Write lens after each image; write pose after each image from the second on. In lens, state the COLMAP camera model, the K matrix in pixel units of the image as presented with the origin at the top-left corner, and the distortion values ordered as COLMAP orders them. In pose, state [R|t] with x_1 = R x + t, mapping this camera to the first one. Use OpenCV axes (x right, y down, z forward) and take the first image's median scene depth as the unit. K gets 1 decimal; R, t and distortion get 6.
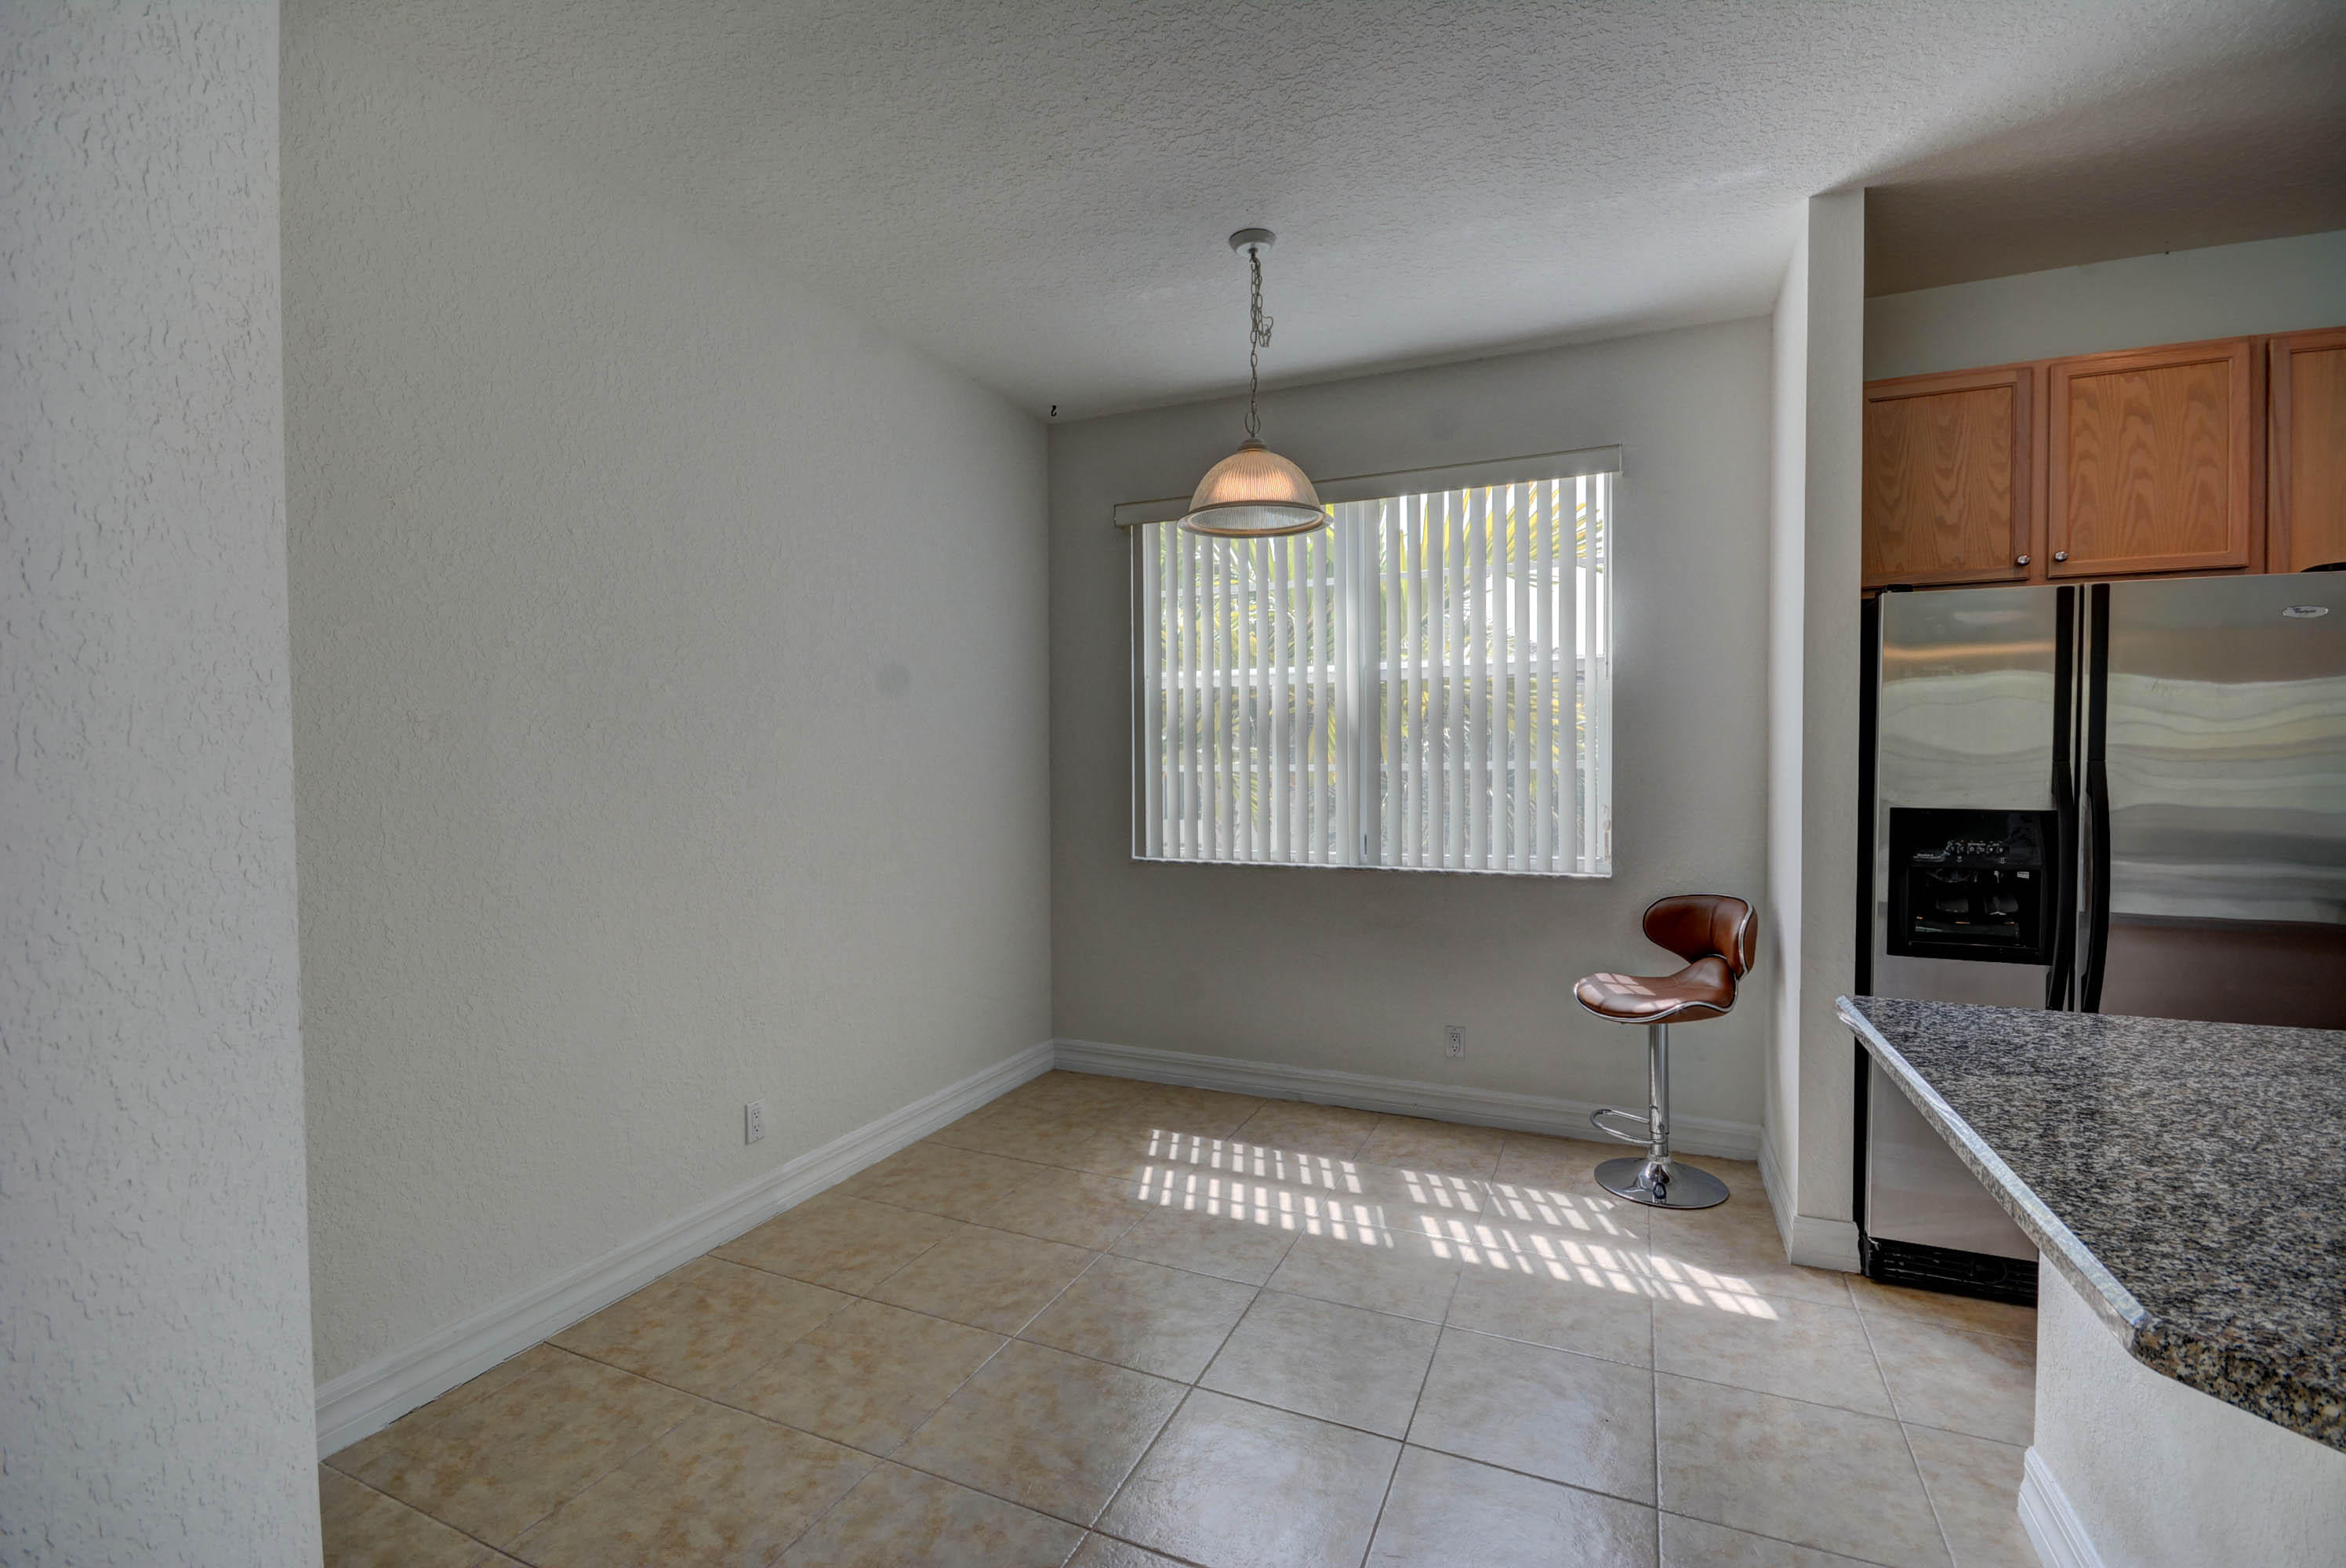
lens RADIAL K [[1036.5, 0, 1176.4], [0, 1036.5, 791.8], [0, 0, 1]] dist [0.018666, -0.016978]
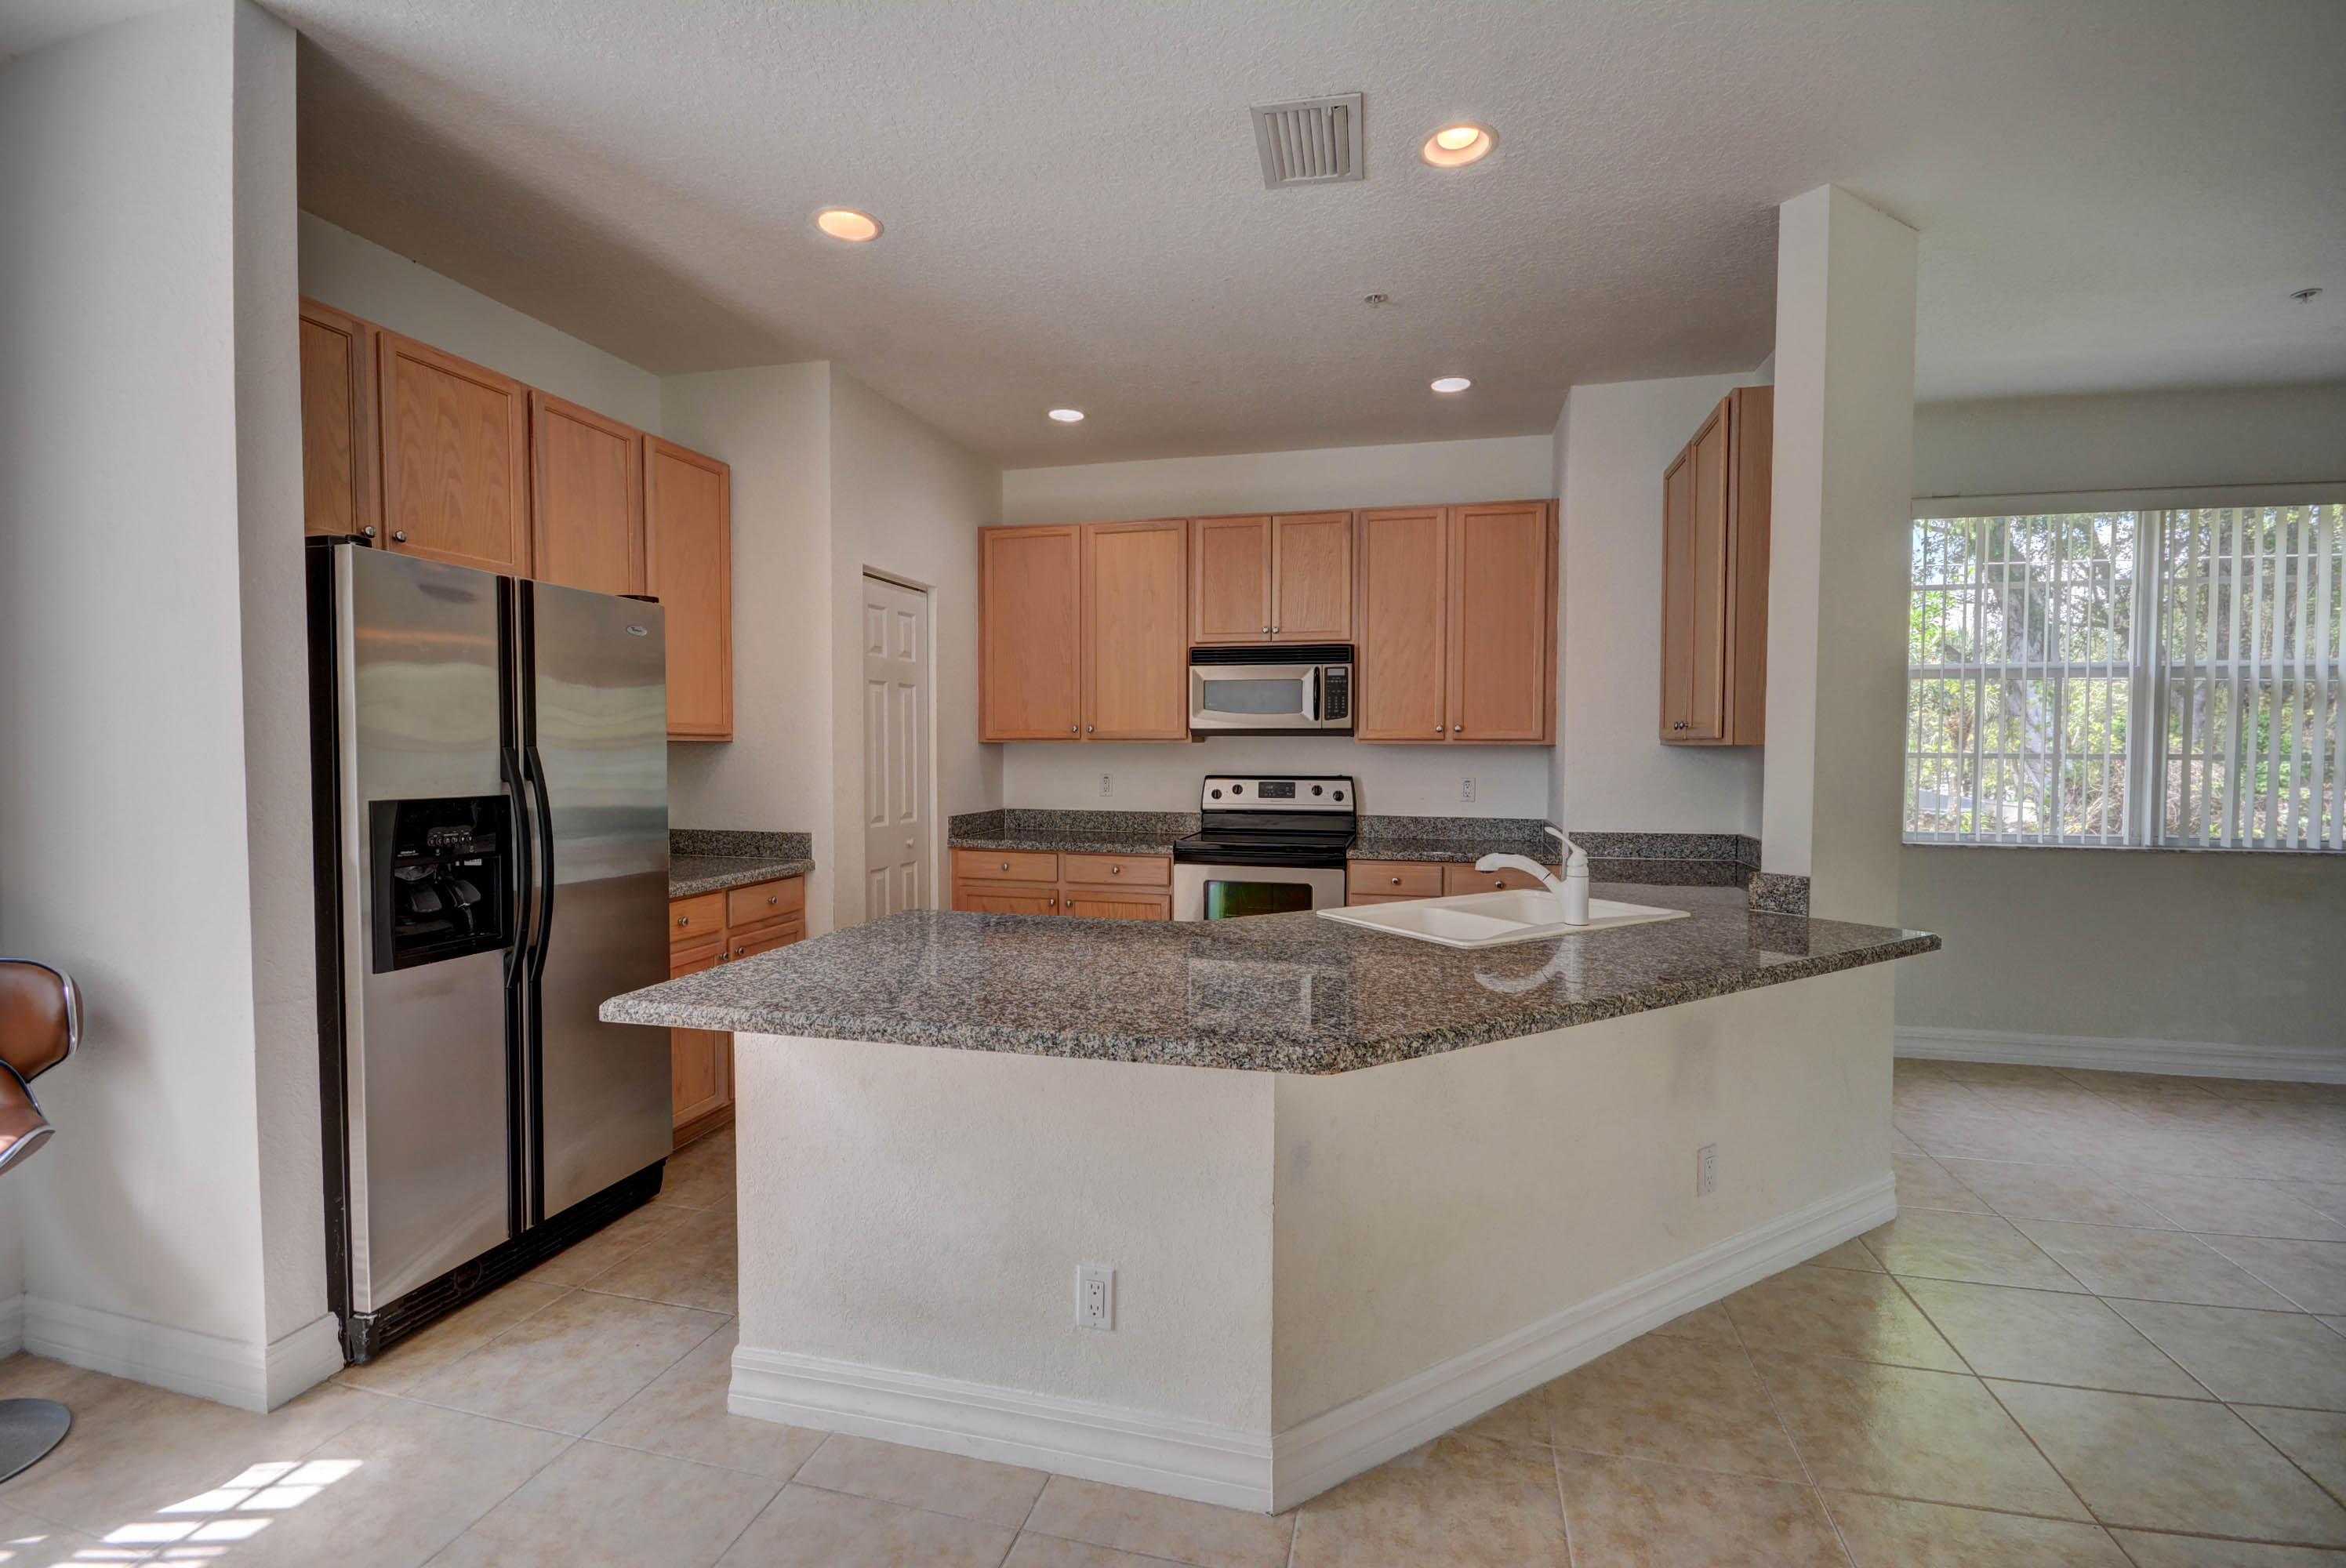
lens RADIAL K [[1030.1, 0, 1184.6], [0, 1030.1, 787.7], [0, 0, 1]] dist [0.016020, -0.017067]
pose [[-0.173308, -0.033407, 0.984301, -0.239674], [0.025912, 0.998924, 0.038465, -0.009681], [-0.984527, 0.032171, -0.172256, 0.458481]]
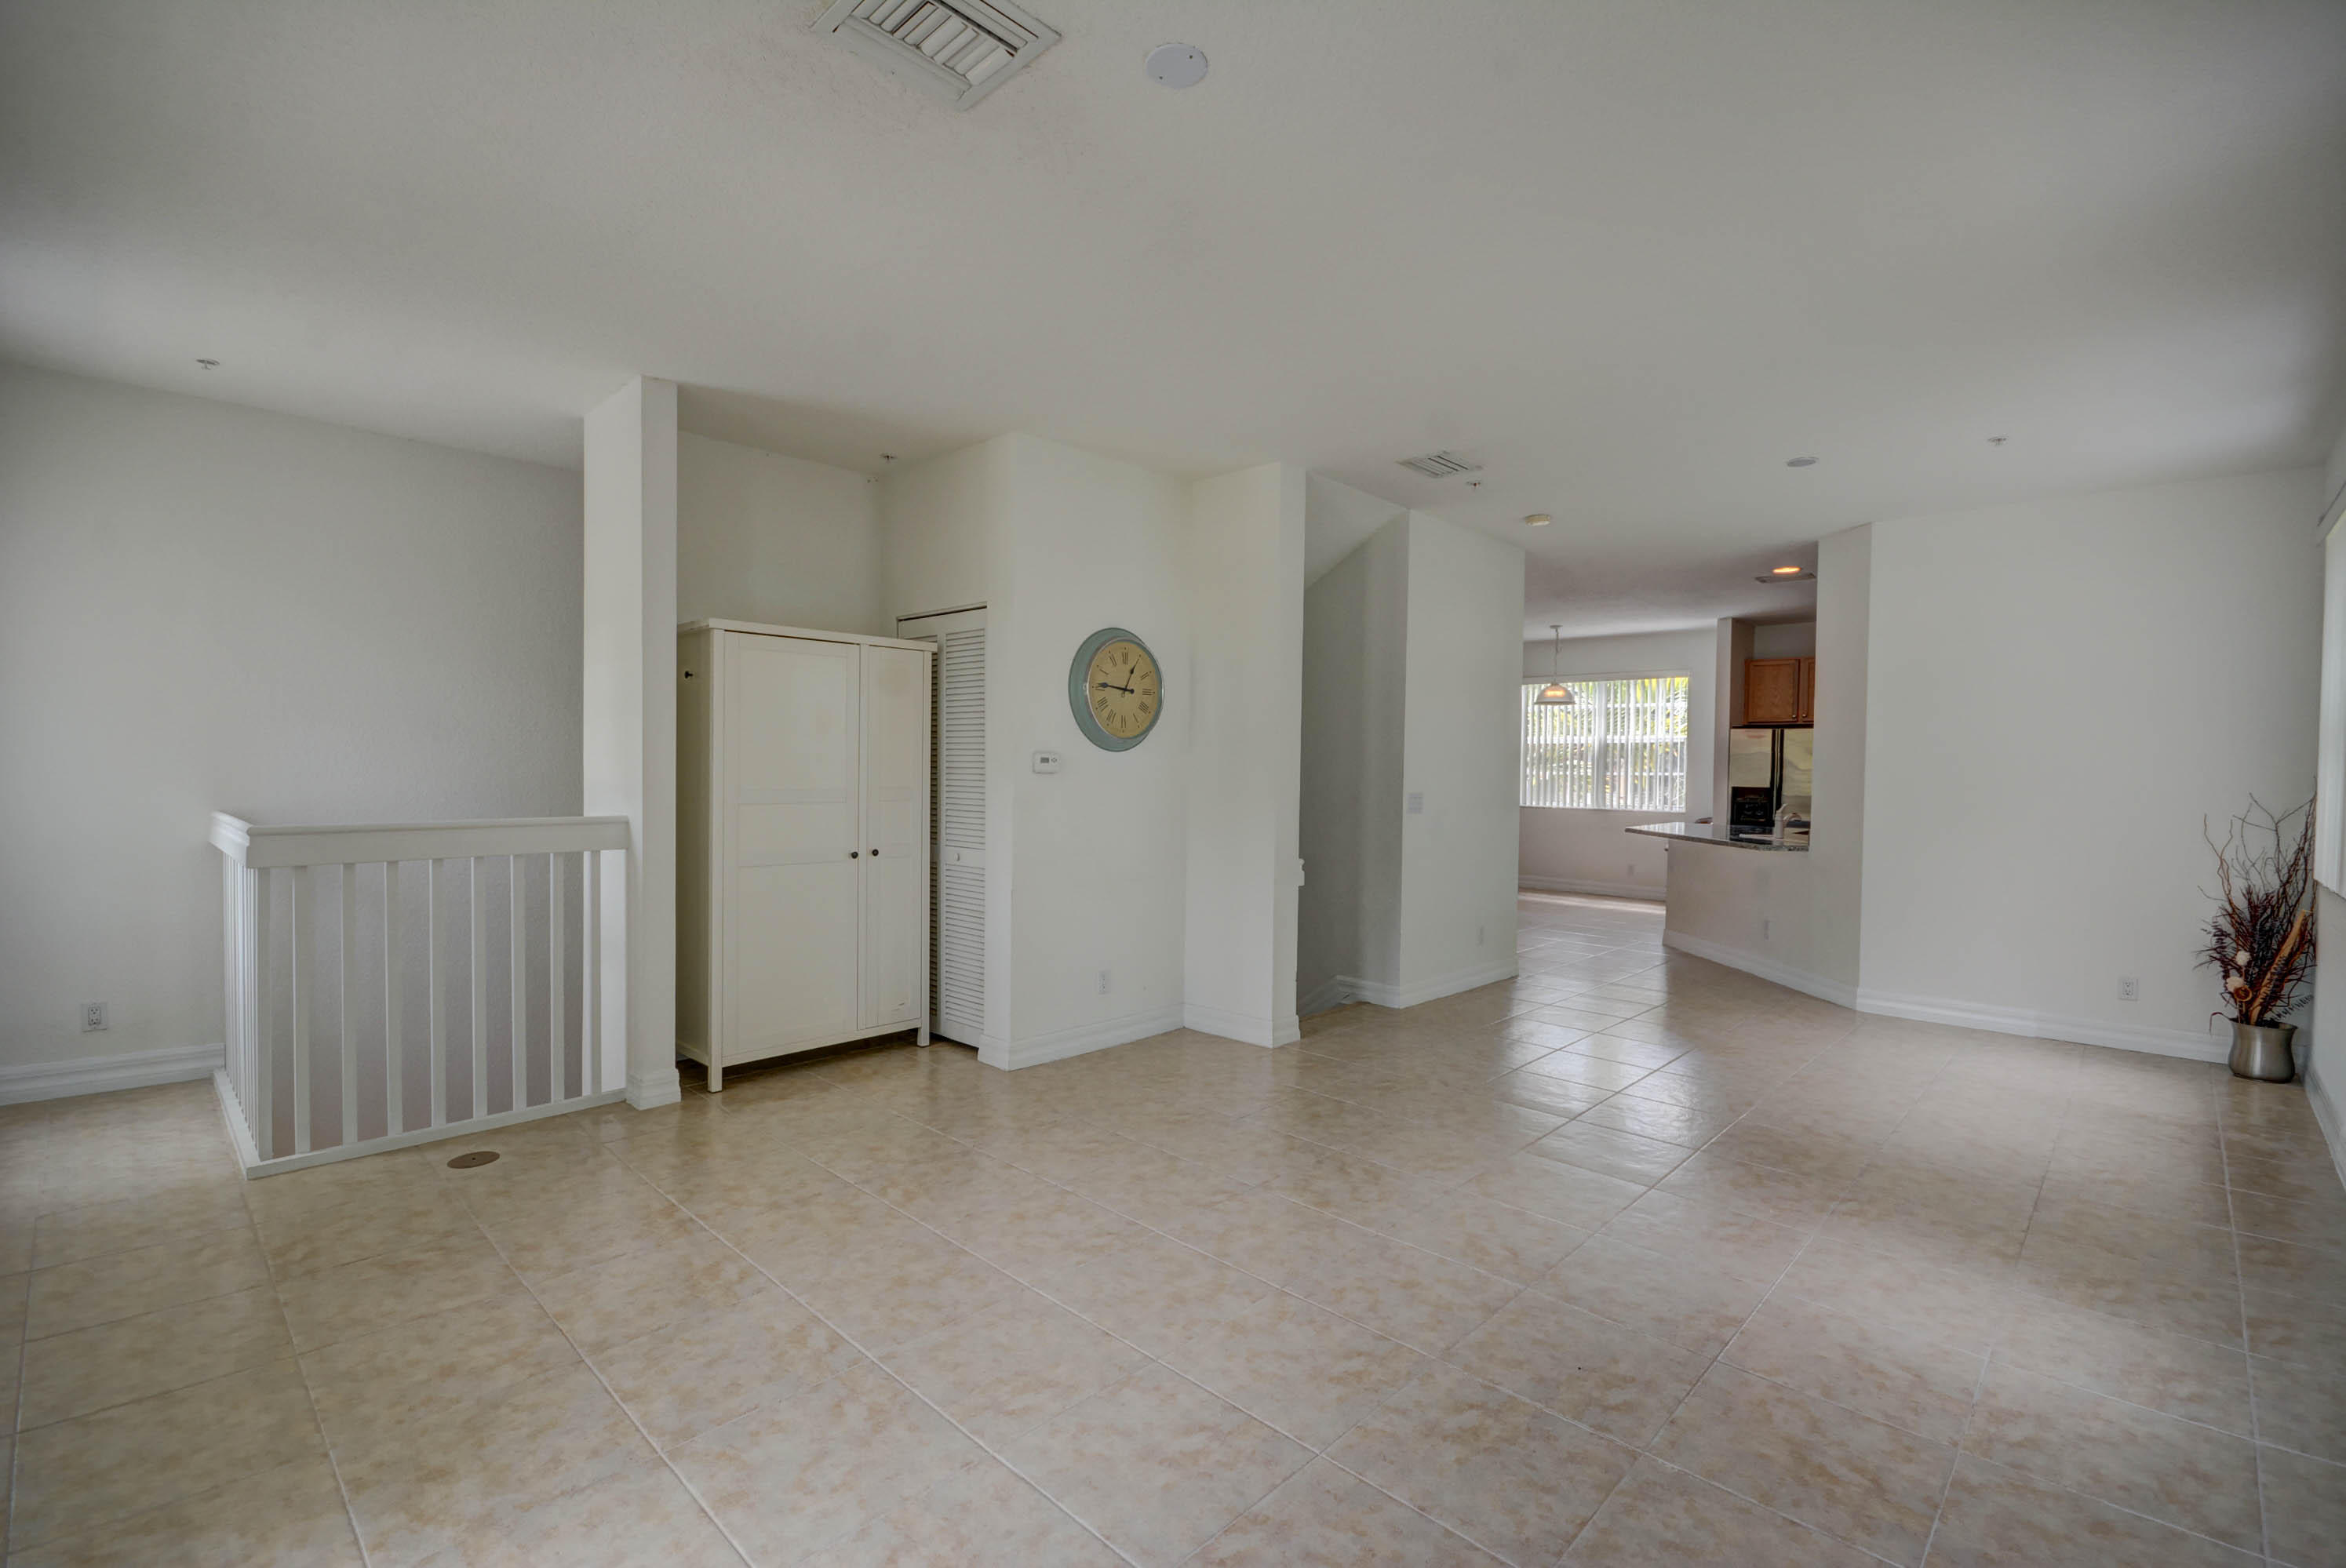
lens RADIAL K [[1036.4, 0, 1176.4], [0, 1036.4, 791.8], [0, 0, 1]] dist [0.018666, -0.016978]
pose [[0.943550, 0.026144, -0.330197, 0.038301], [-0.025735, 0.999653, 0.005610, 0.058816], [0.330229, 0.003204, 0.943895, -2.952243]]
